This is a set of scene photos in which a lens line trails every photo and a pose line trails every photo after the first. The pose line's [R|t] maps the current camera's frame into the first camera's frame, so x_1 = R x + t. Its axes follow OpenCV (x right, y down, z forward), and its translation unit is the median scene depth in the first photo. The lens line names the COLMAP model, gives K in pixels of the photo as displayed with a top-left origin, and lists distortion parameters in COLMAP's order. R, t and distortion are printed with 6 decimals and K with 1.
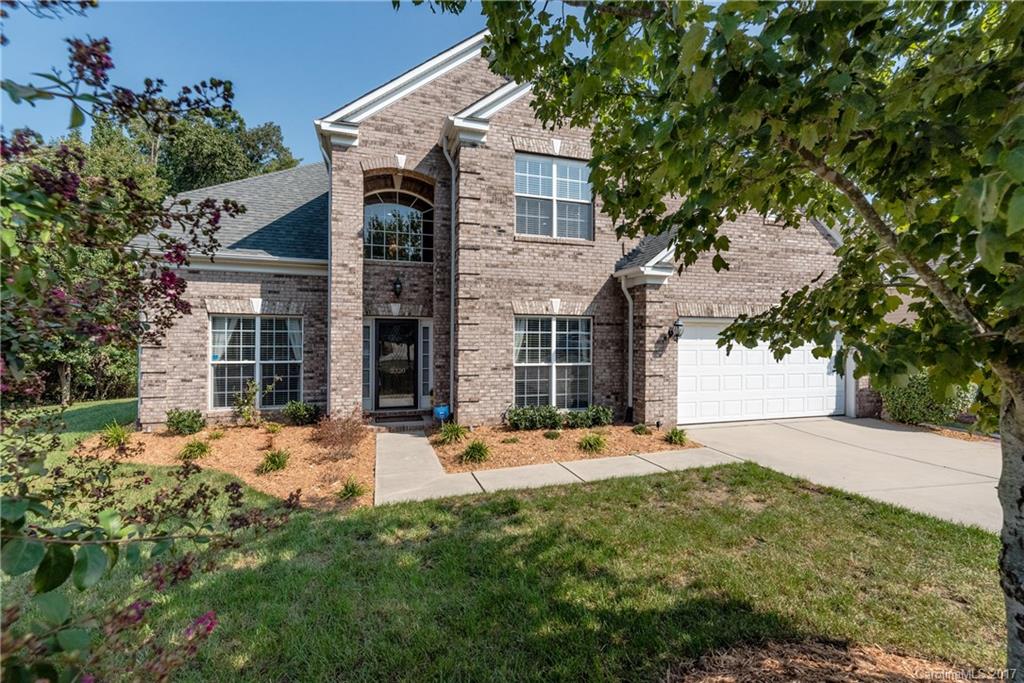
lens RADIAL K [[443.9, 0, 512.2], [0, 443.9, 337.5], [0, 0, 1]] dist [-0.001552, 0.000133]
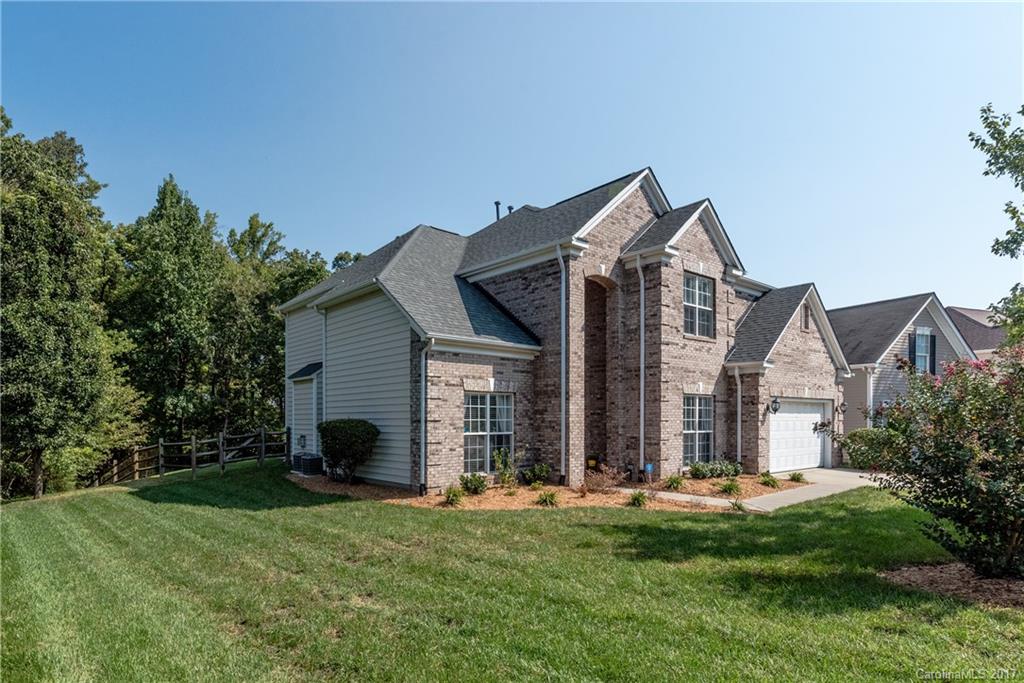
lens RADIAL K [[443.9, 0, 531.7], [0, 443.9, 417.5], [0, 0, 1]] dist [-0.001552, 0.000133]
pose [[0.958481, -0.006247, 0.285087, -0.784995], [0.002897, 0.999922, 0.012170, 0.000705], [-0.285141, -0.010839, 0.958424, -0.137978]]
